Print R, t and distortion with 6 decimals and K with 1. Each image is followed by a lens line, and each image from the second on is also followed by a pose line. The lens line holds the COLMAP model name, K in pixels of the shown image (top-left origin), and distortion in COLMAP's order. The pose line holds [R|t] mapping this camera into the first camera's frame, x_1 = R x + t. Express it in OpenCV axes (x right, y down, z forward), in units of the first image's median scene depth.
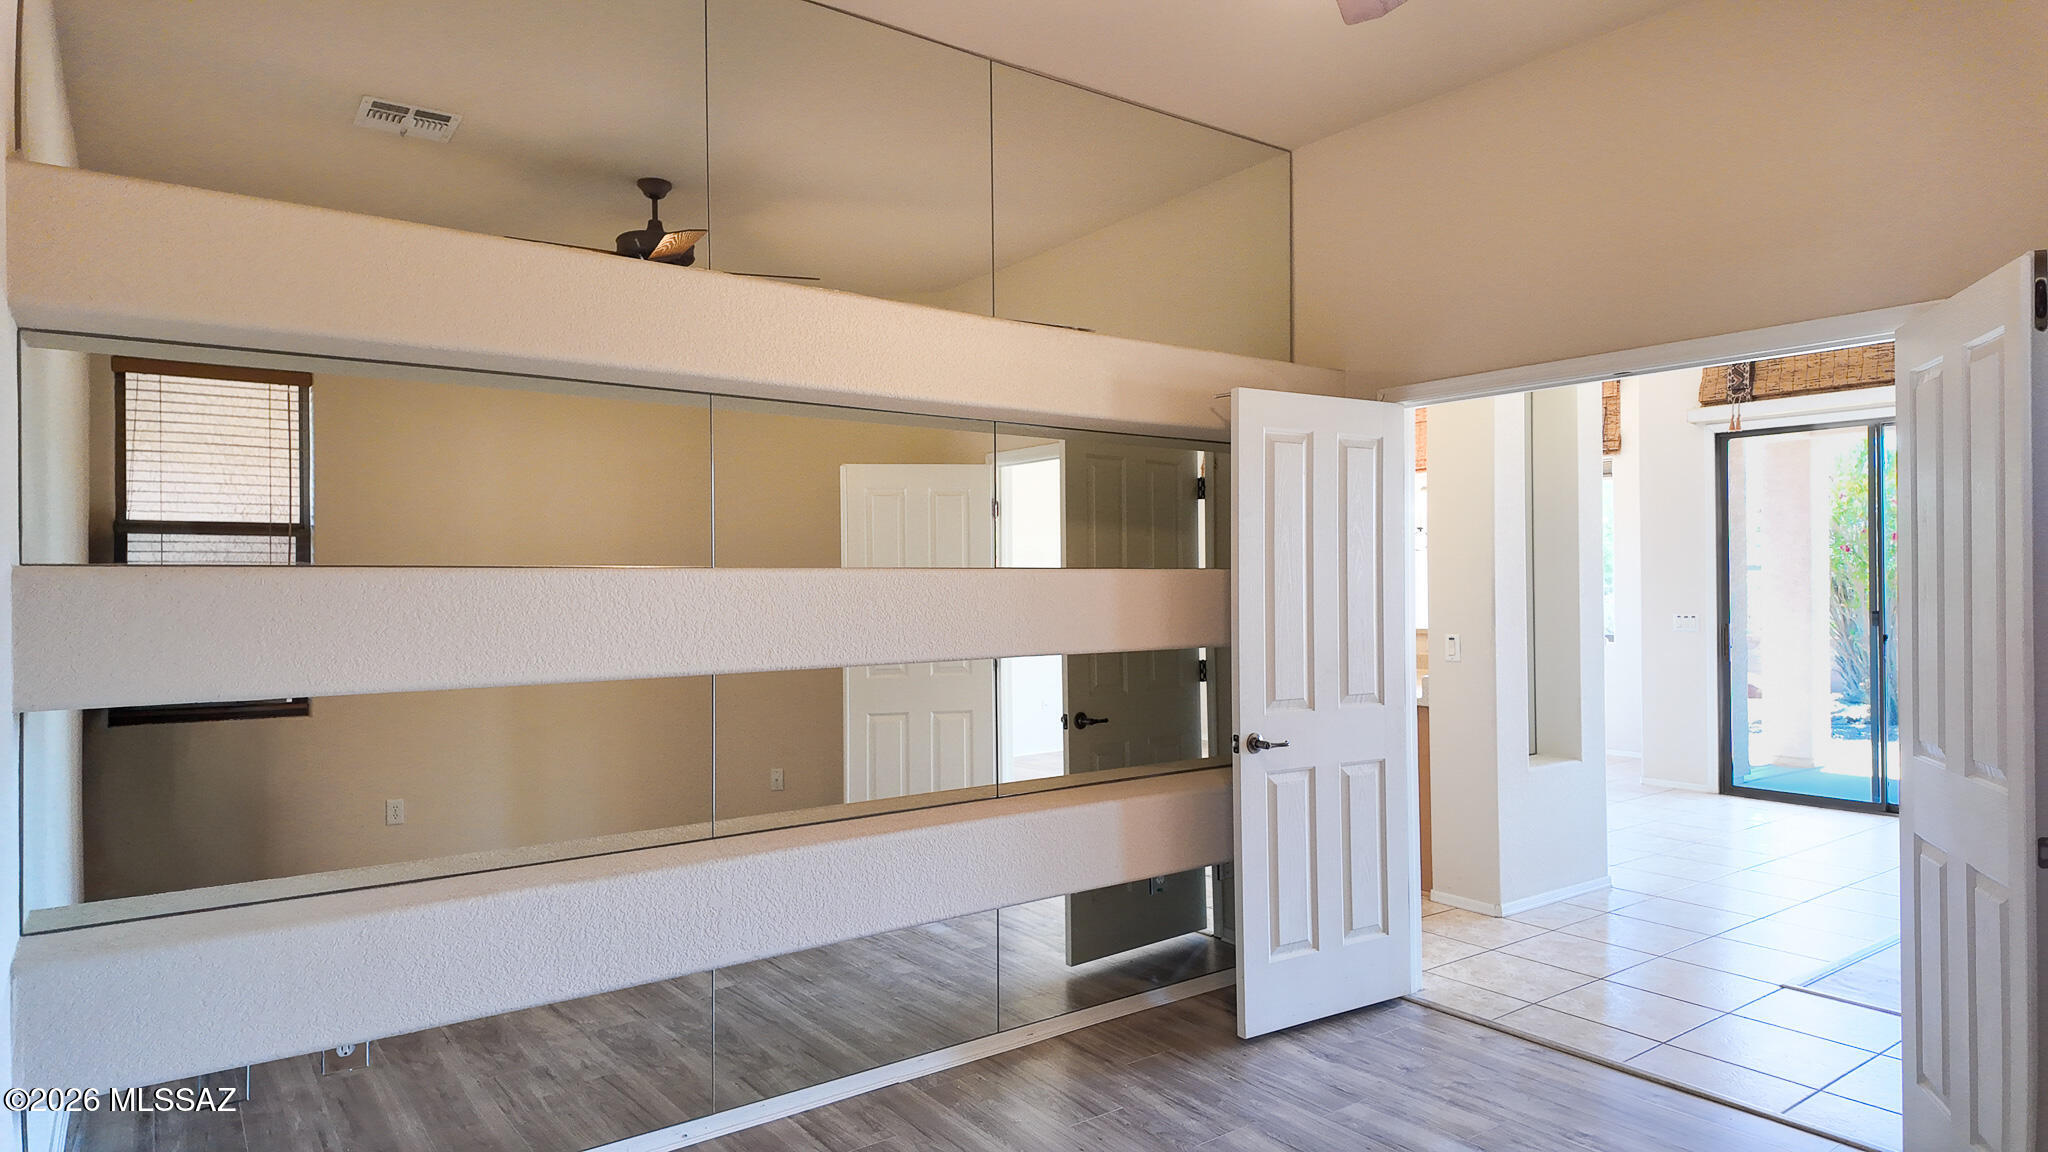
lens RADIAL K [[1225.7, 0, 1007.0], [0, 1225.7, 571.6], [0, 0, 1]] dist [0.022148, -0.023761]
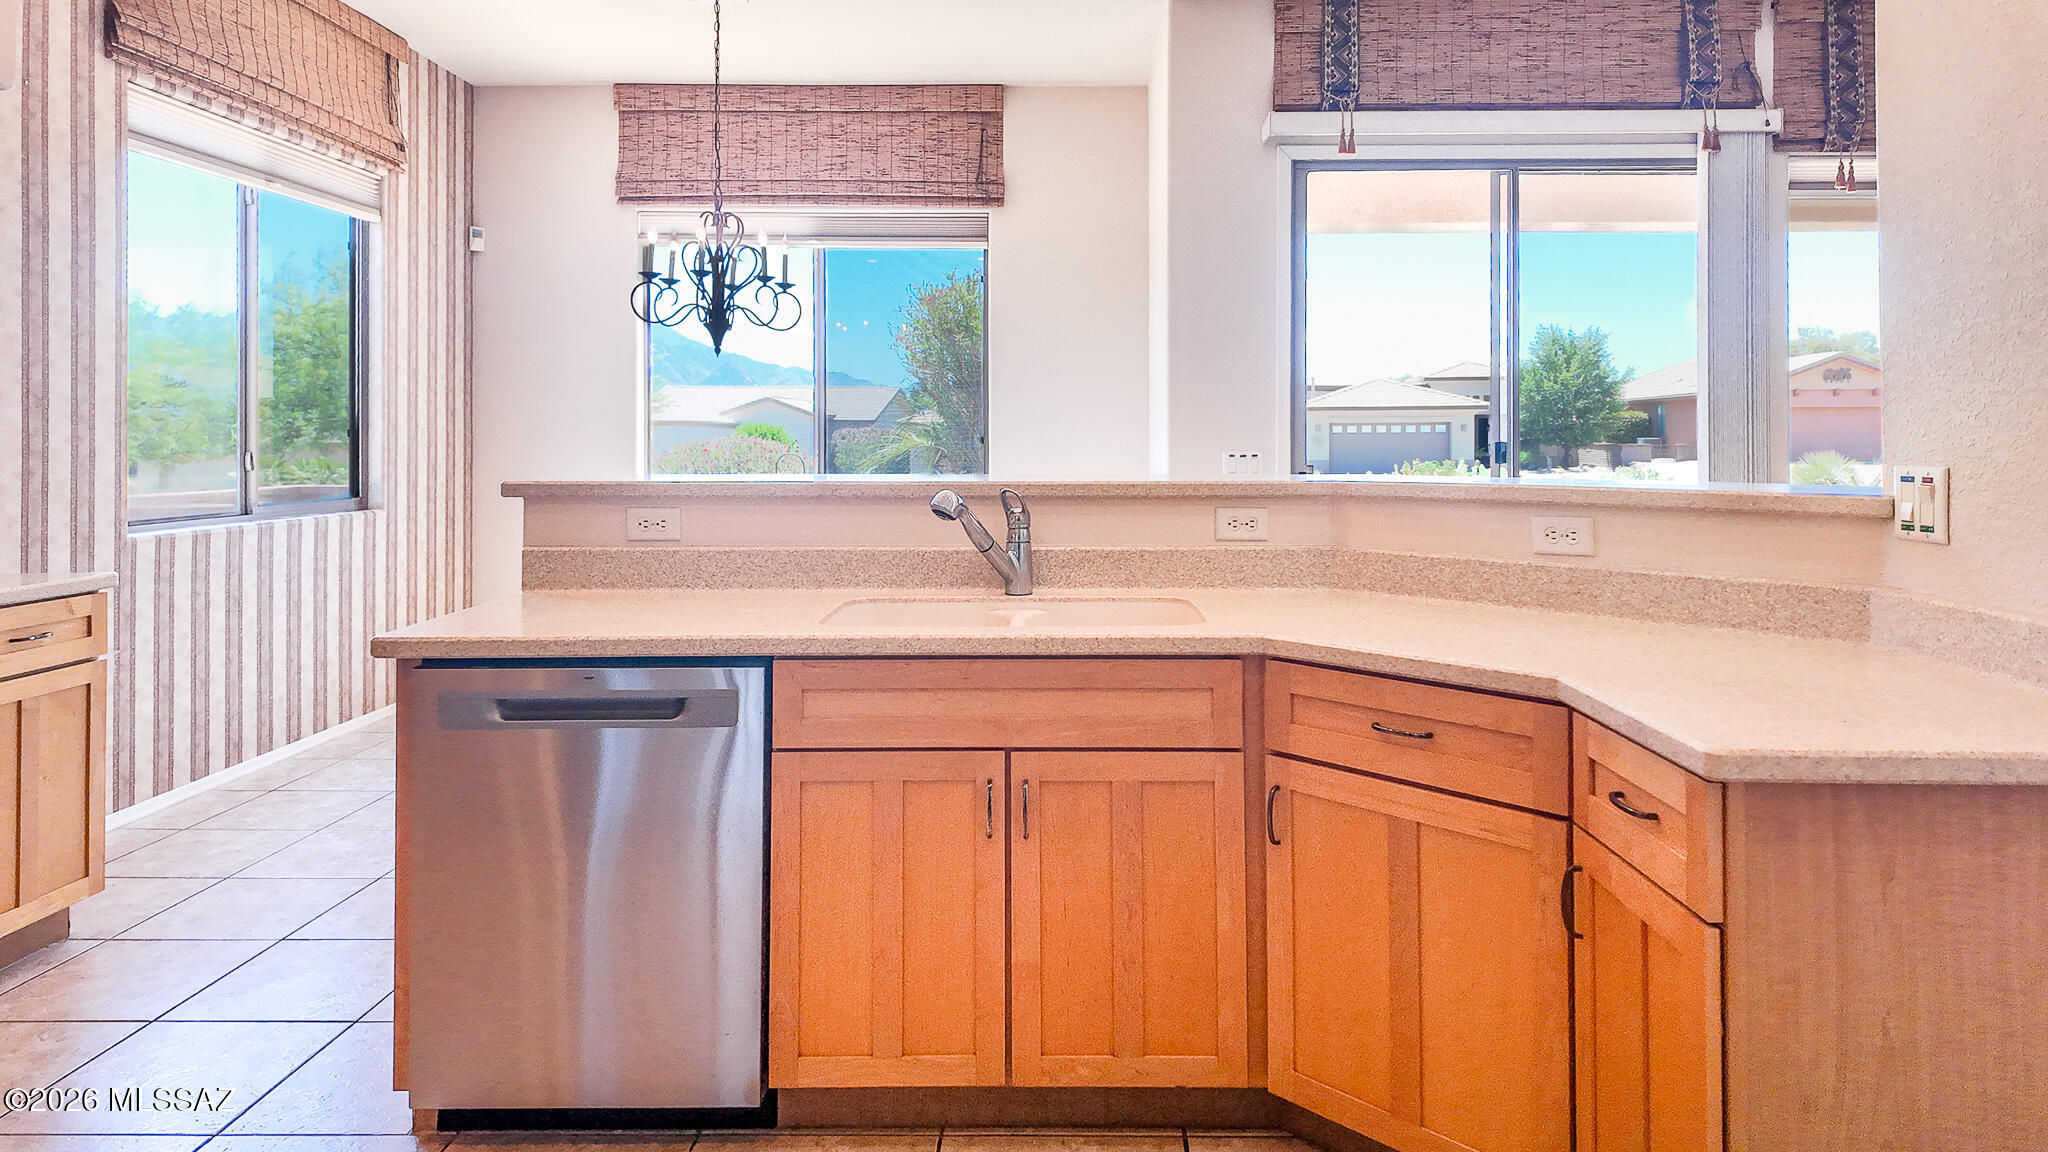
lens RADIAL K [[1225.7, 0, 1097.0], [0, 1225.7, 451.4], [0, 0, 1]] dist [0.022148, -0.023761]
pose [[0.564053, -0.008484, 0.825695, 0.001366], [-0.000876, 0.999941, 0.010872, 0.029738], [-0.825738, -0.006856, 0.564012, 0.736287]]
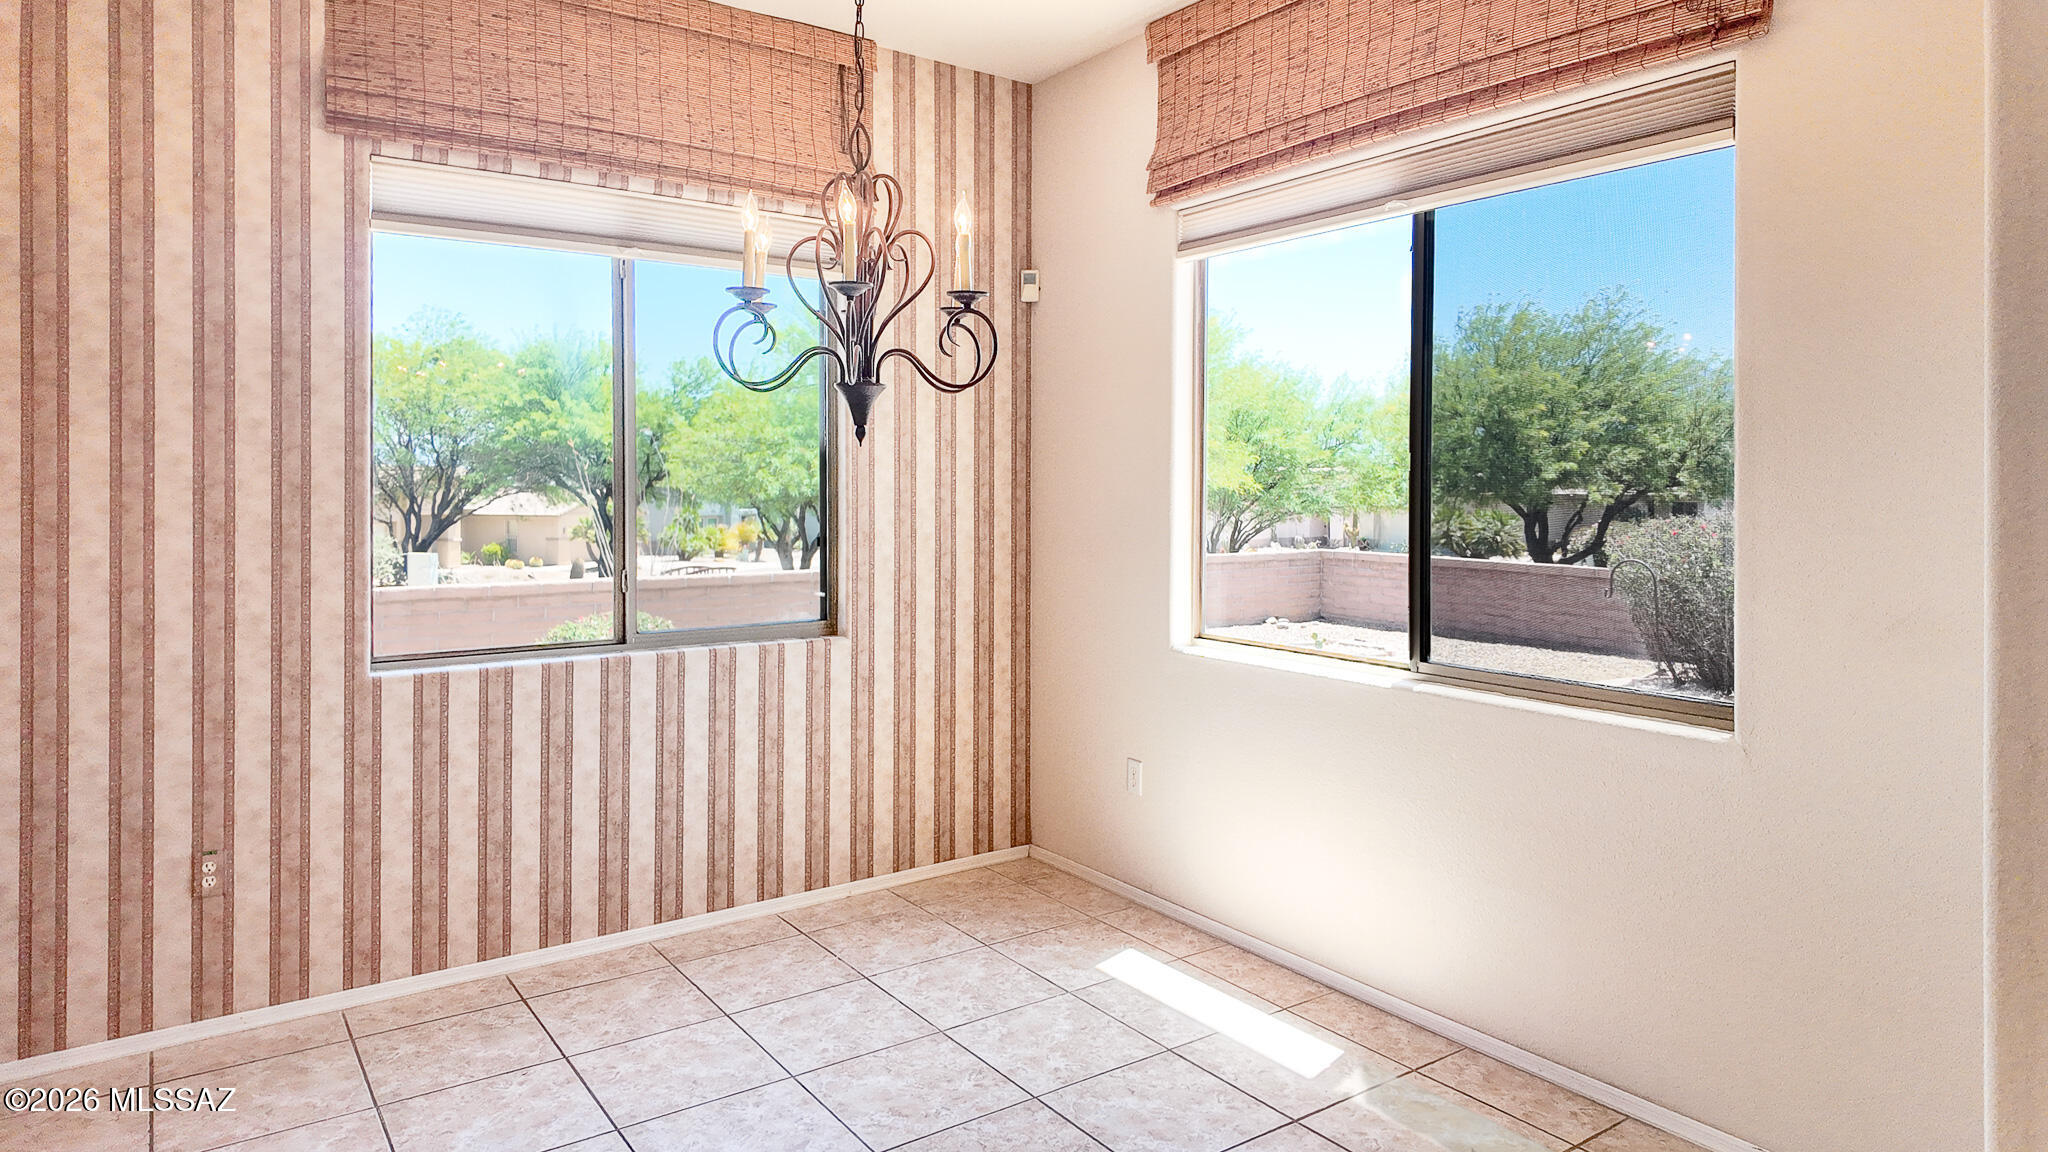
lens RADIAL K [[1225.7, 0, 1042.0], [0, 1225.7, 501.9], [0, 0, 1]] dist [0.022148, -0.023761]
pose [[0.999922, 0.001613, 0.012424, 0.414564], [-0.001774, 0.999915, 0.012919, 0.002912], [-0.012402, -0.012940, 0.999839, 0.899159]]
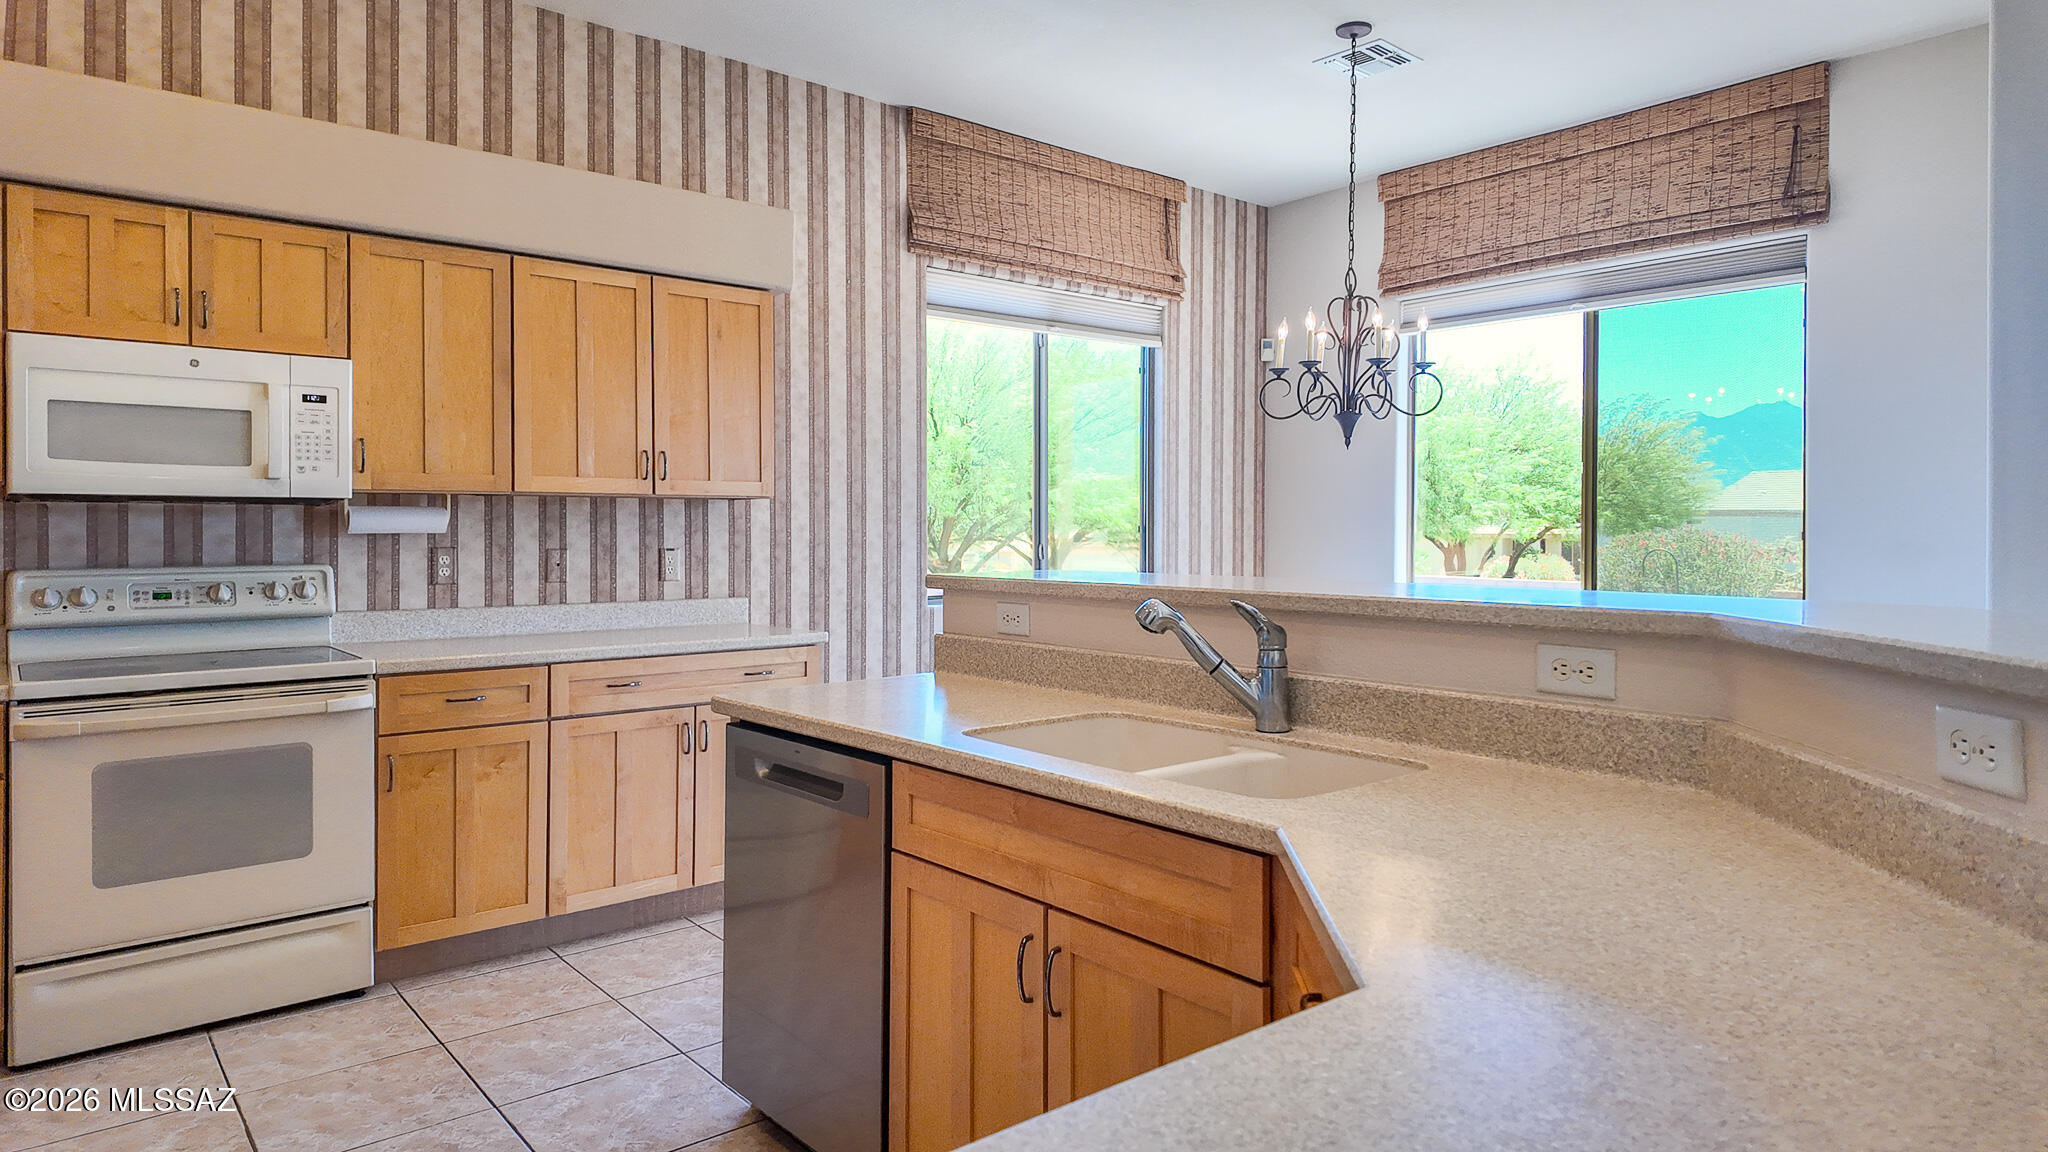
lens RADIAL K [[1225.7, 0, 1027.4], [0, 1225.7, 549.0], [0, 0, 1]] dist [0.022148, -0.023761]
pose [[0.996654, -0.000301, 0.081731, 0.187916], [-0.001048, 0.999864, 0.016456, 0.027354], [-0.081725, -0.016487, 0.996519, 0.675564]]
